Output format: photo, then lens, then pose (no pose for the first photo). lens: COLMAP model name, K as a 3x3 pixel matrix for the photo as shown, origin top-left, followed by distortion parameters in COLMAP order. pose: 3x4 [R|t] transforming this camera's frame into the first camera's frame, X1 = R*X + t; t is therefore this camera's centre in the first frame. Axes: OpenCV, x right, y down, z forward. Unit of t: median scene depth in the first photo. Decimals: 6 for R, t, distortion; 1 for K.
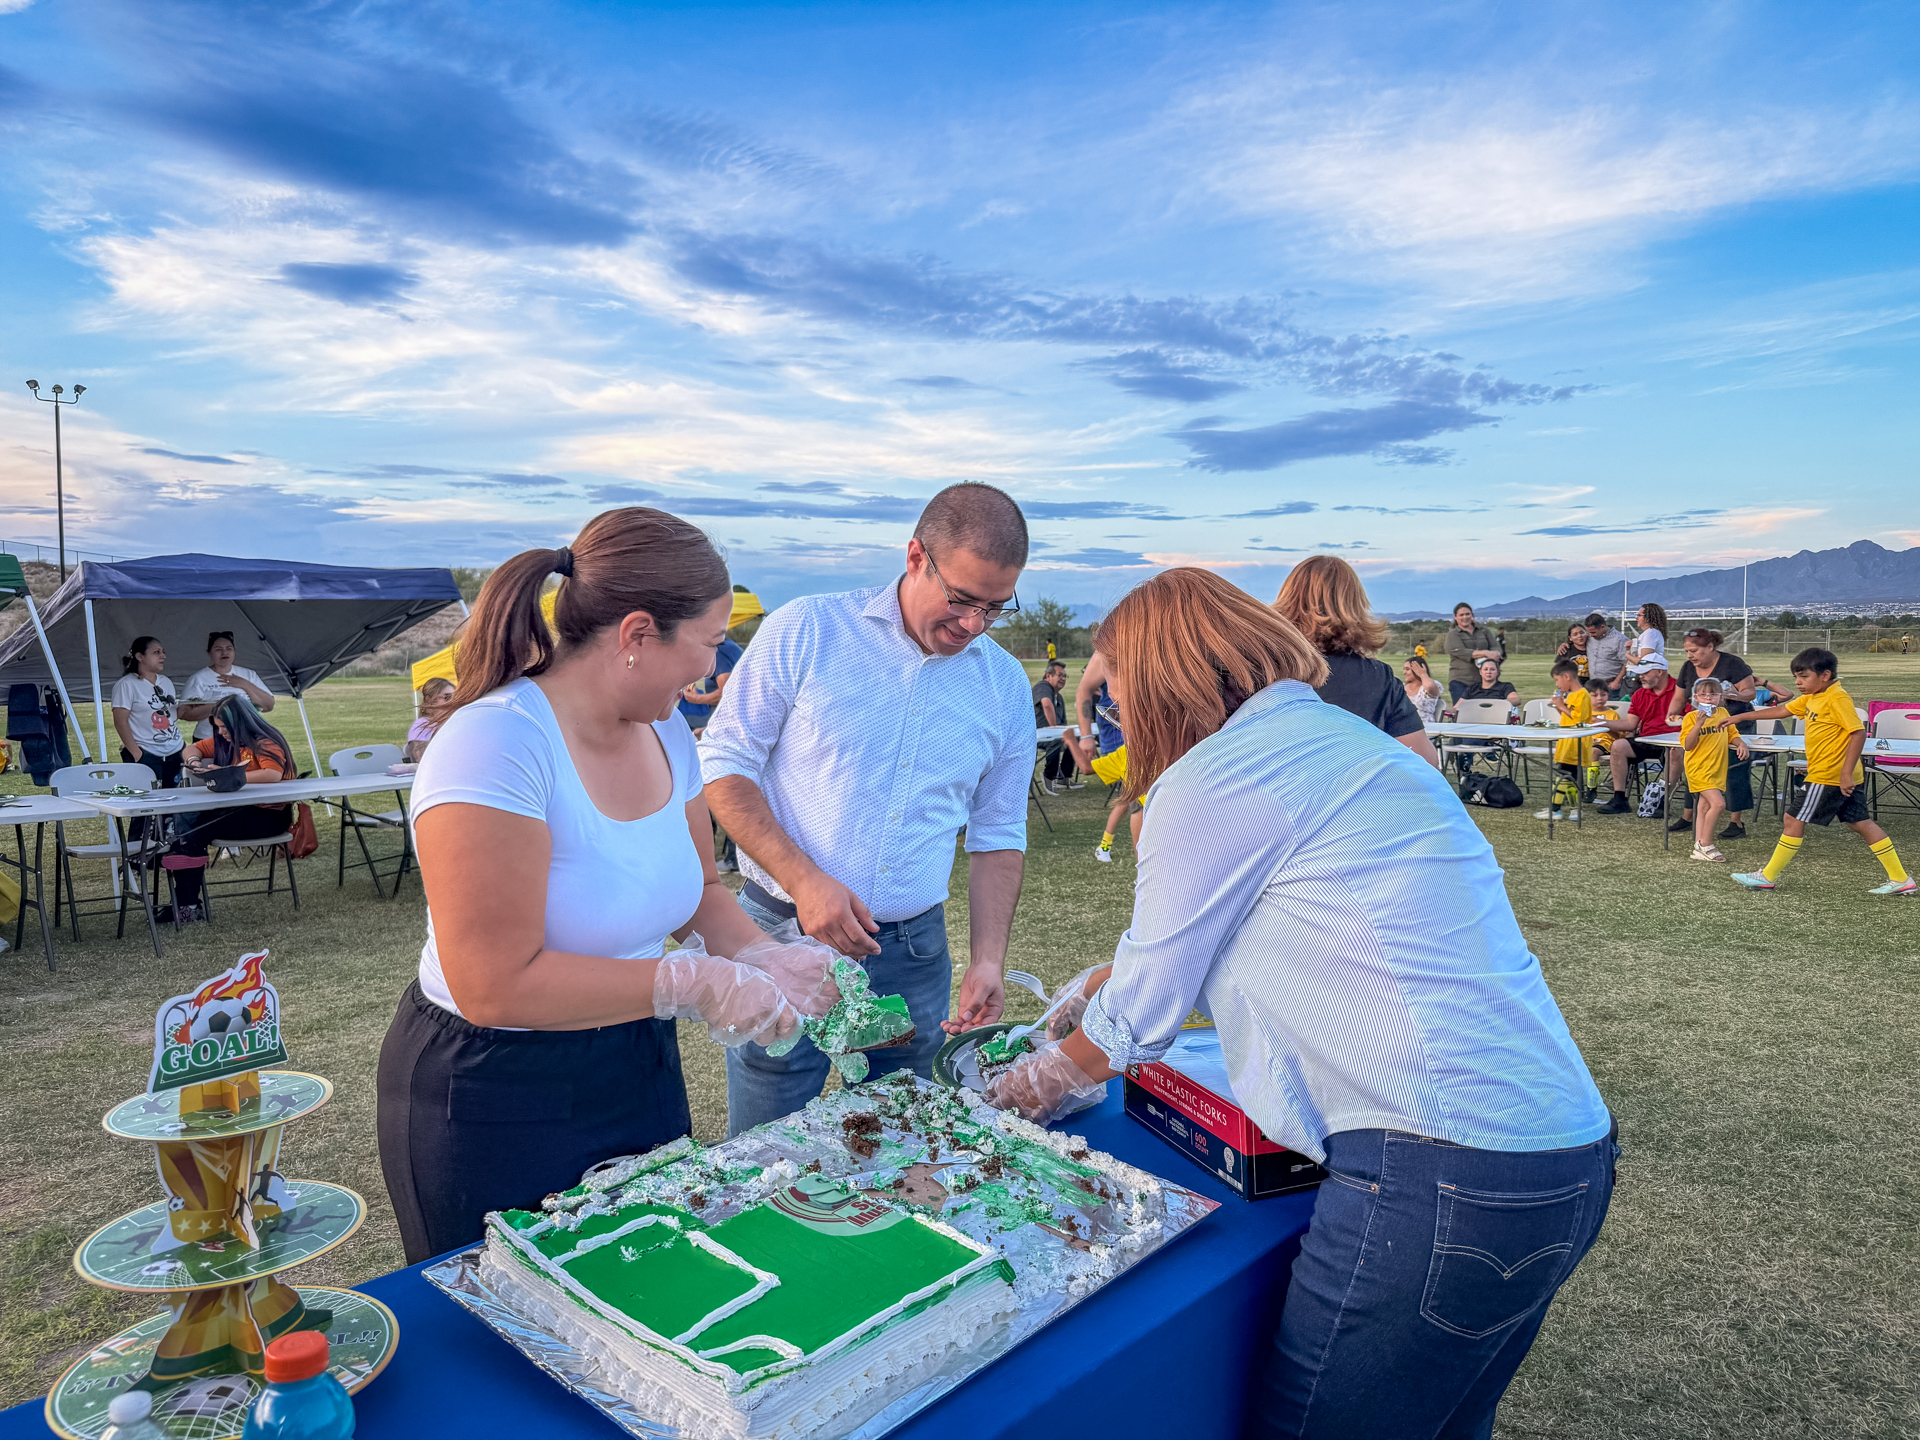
lens RADIAL K [[1373.6, 0, 965.7], [0, 1373.6, 729.1], [0, 0, 1]] dist [-0.002156, -0.010884]
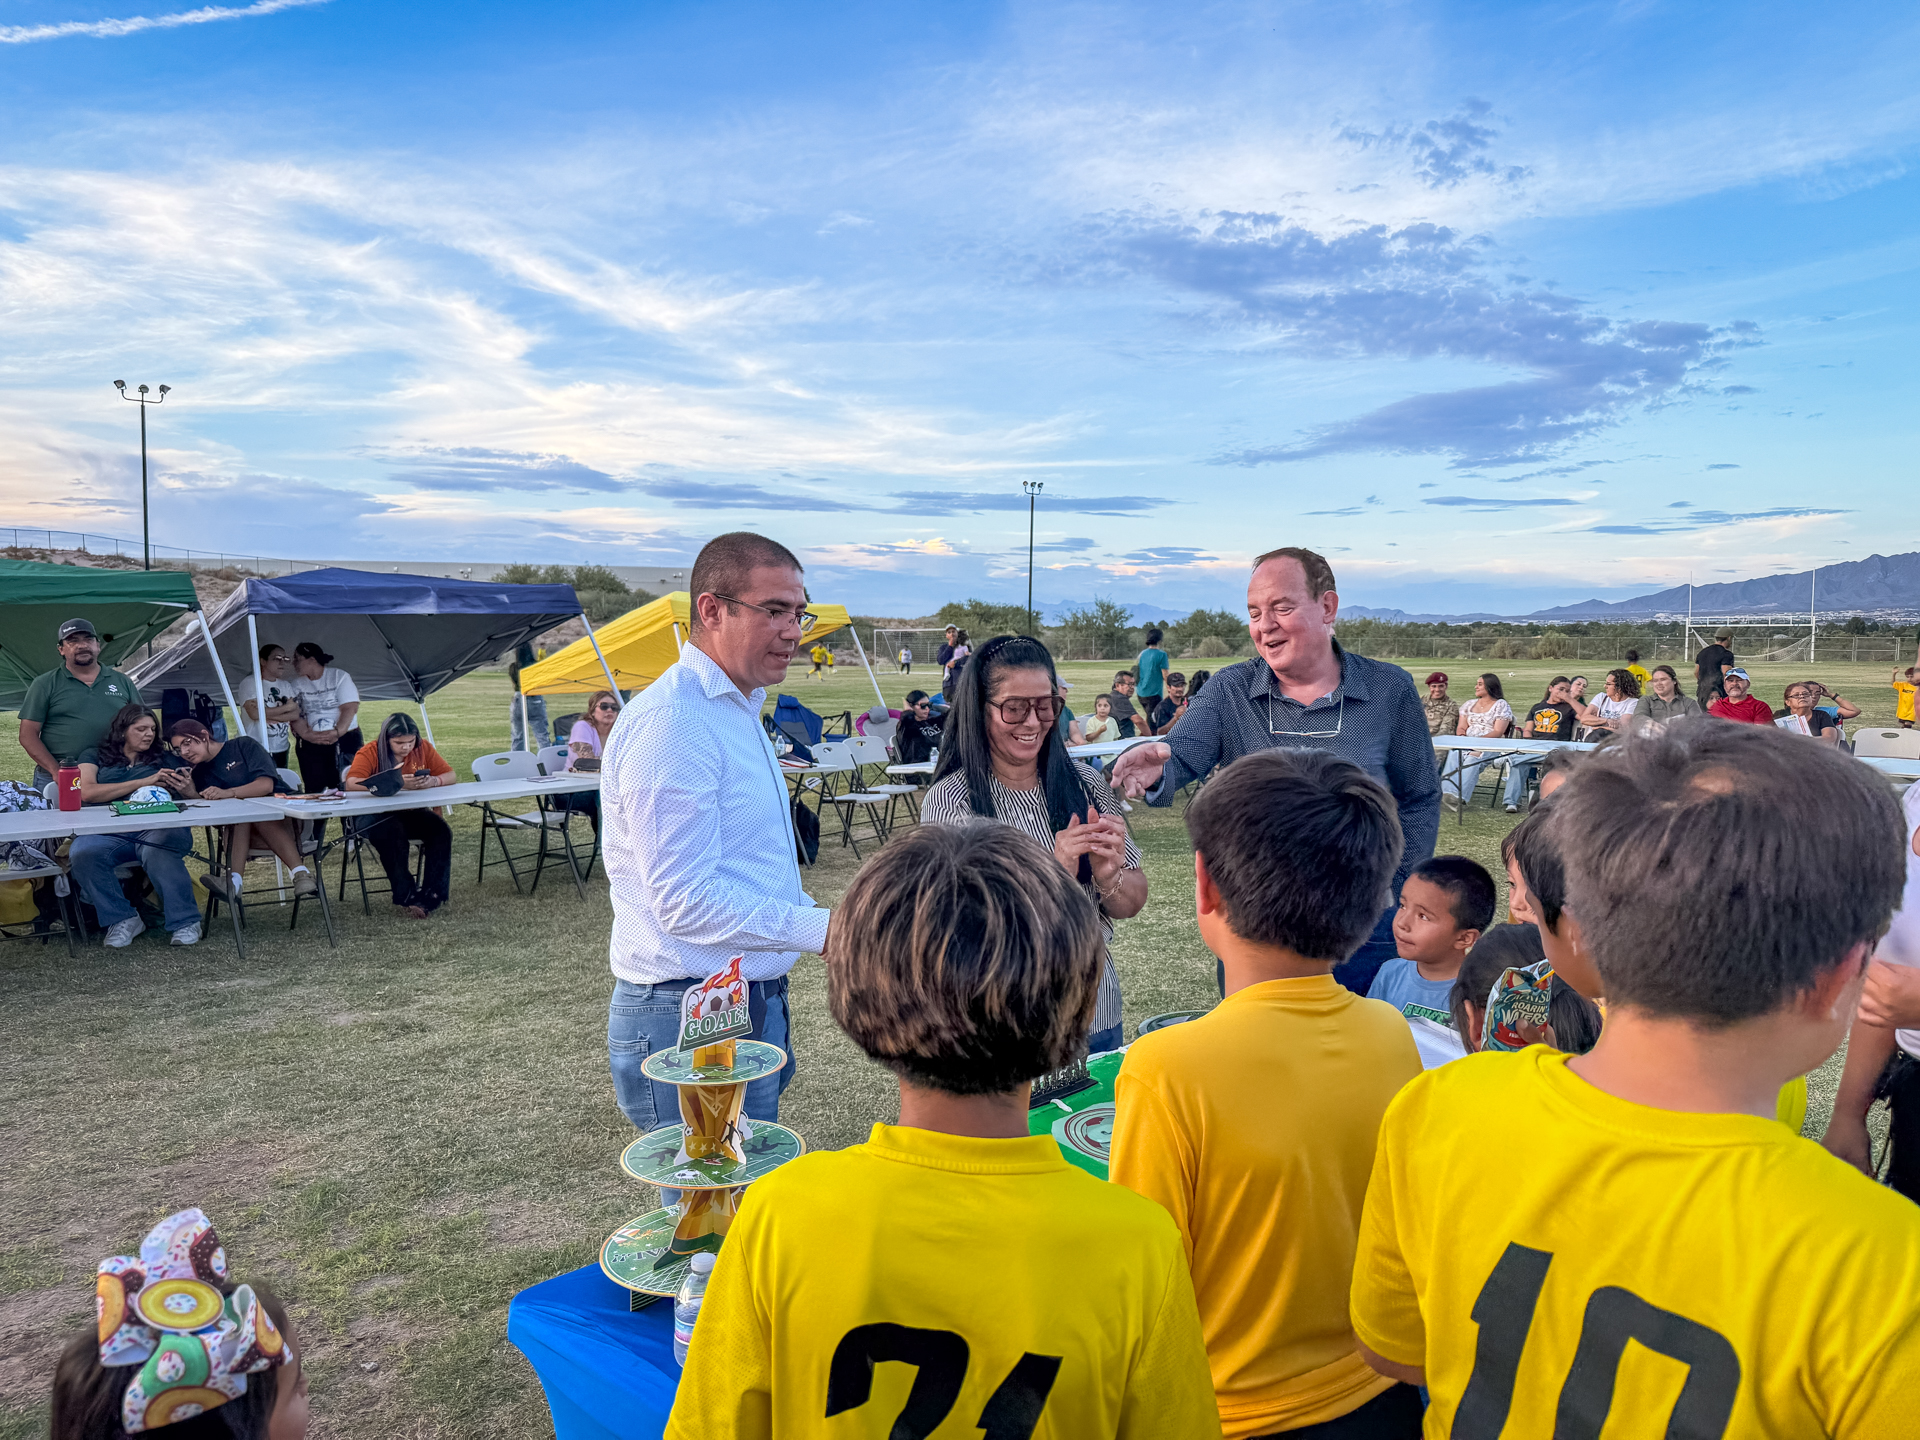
lens RADIAL K [[1371.1, 0, 977.2], [0, 1371.1, 731.5], [0, 0, 1]] dist [0.009665, -0.025374]
pose [[0.999508, 0.010423, -0.029577, -0.035767], [-0.010331, 0.999941, 0.003269, -0.011732], [0.029609, -0.002962, 0.999557, -0.063652]]
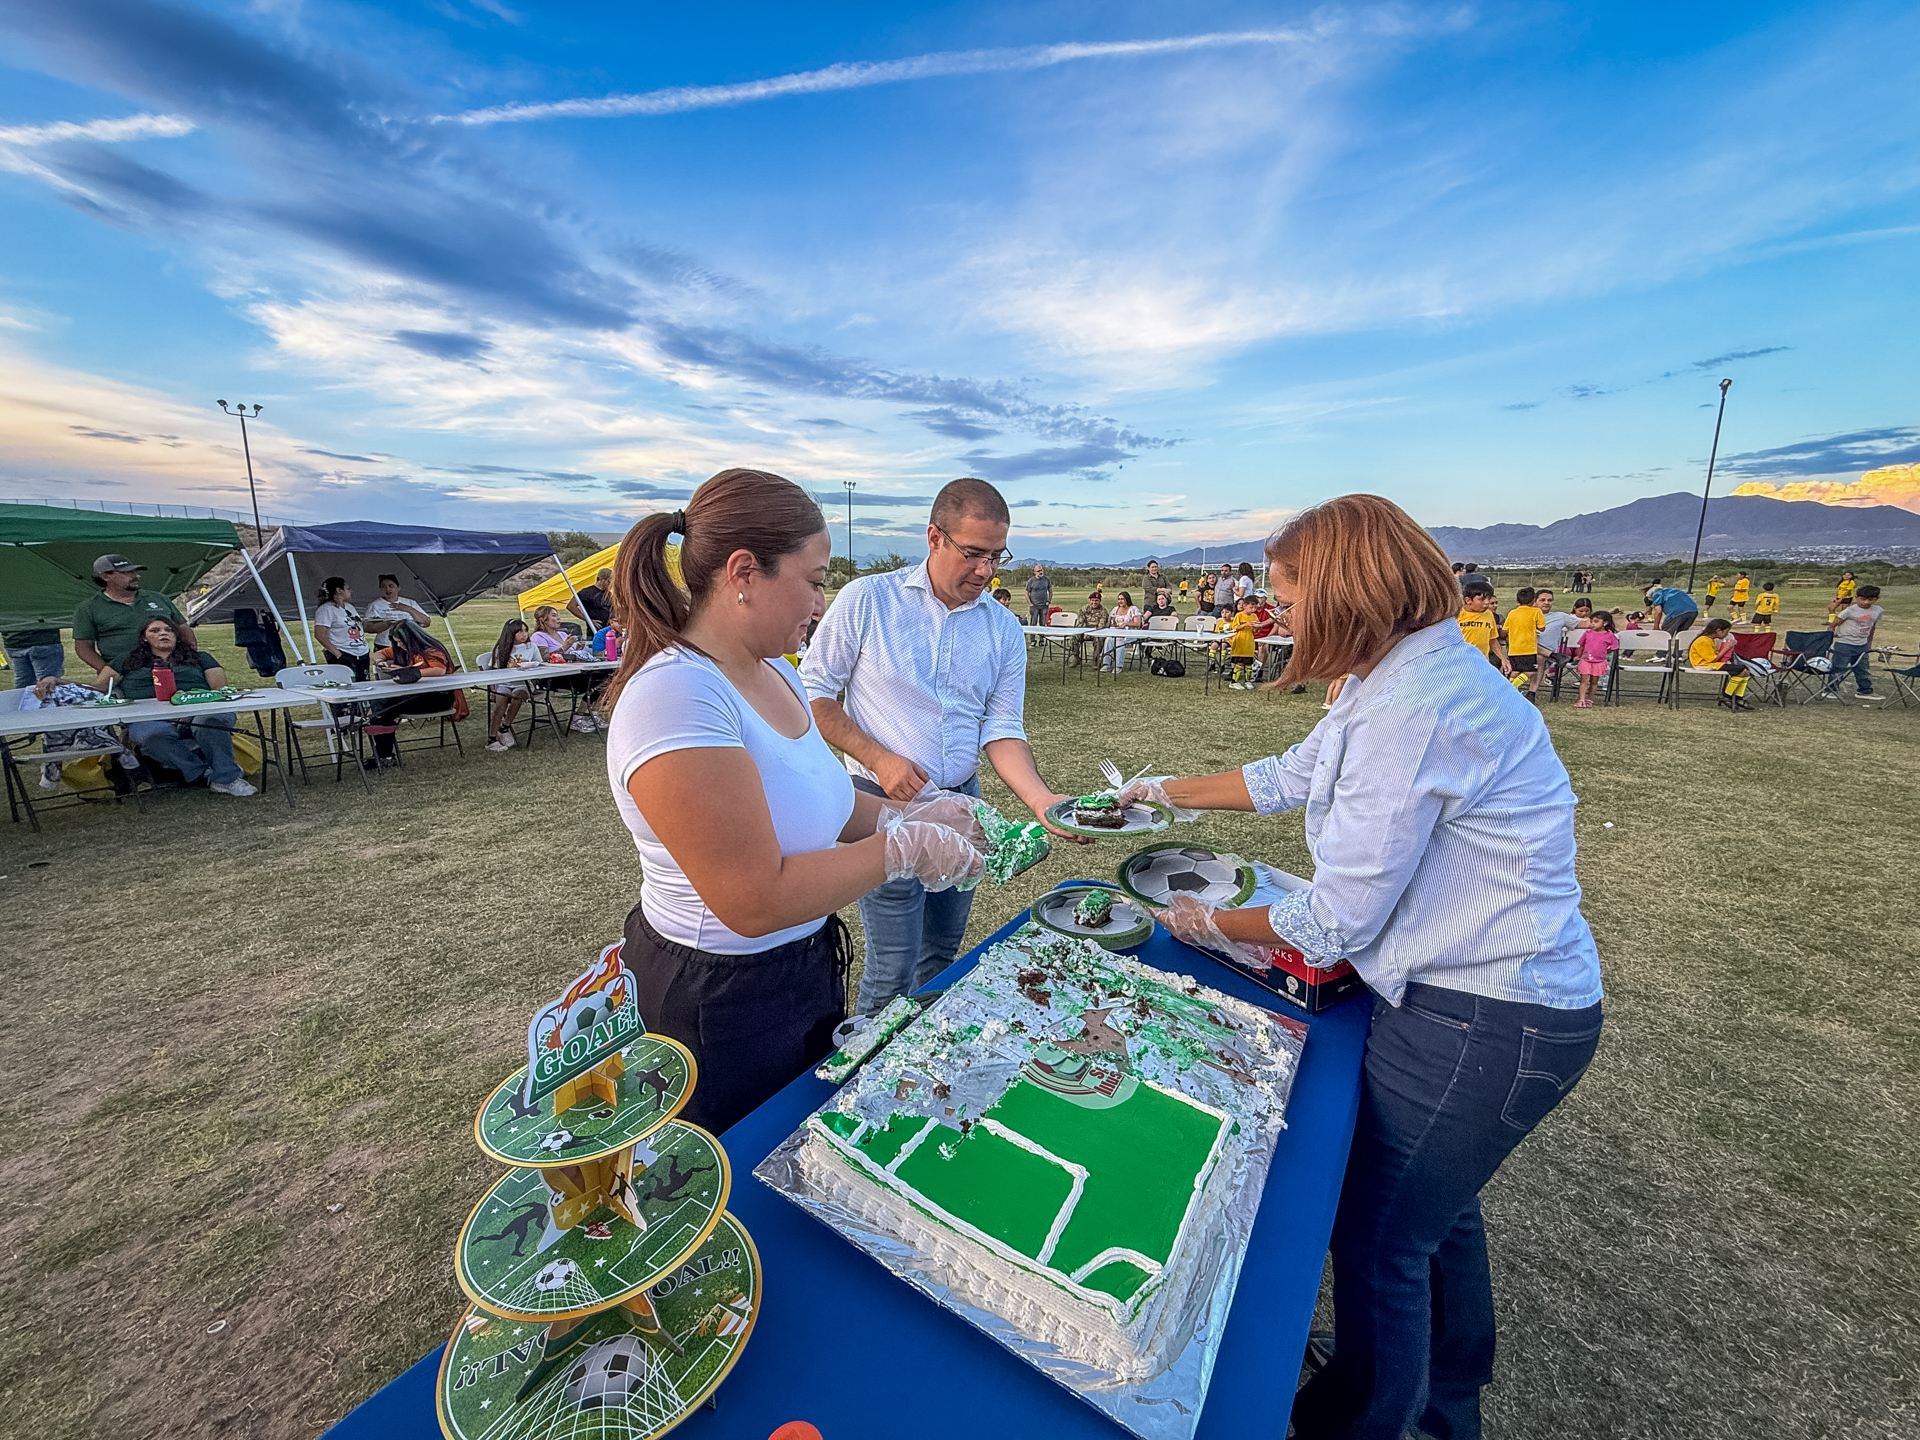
lens RADIAL K [[764.0, 0, 961.2], [0, 764.0, 715.3], [0, 0, 1]] dist [-0.004392, 0.000654]
pose [[0.988467, -0.021020, 0.149973, -0.053622], [0.003891, 0.993519, 0.113601, -0.010800], [-0.151389, -0.111707, 0.982142, 0.065819]]
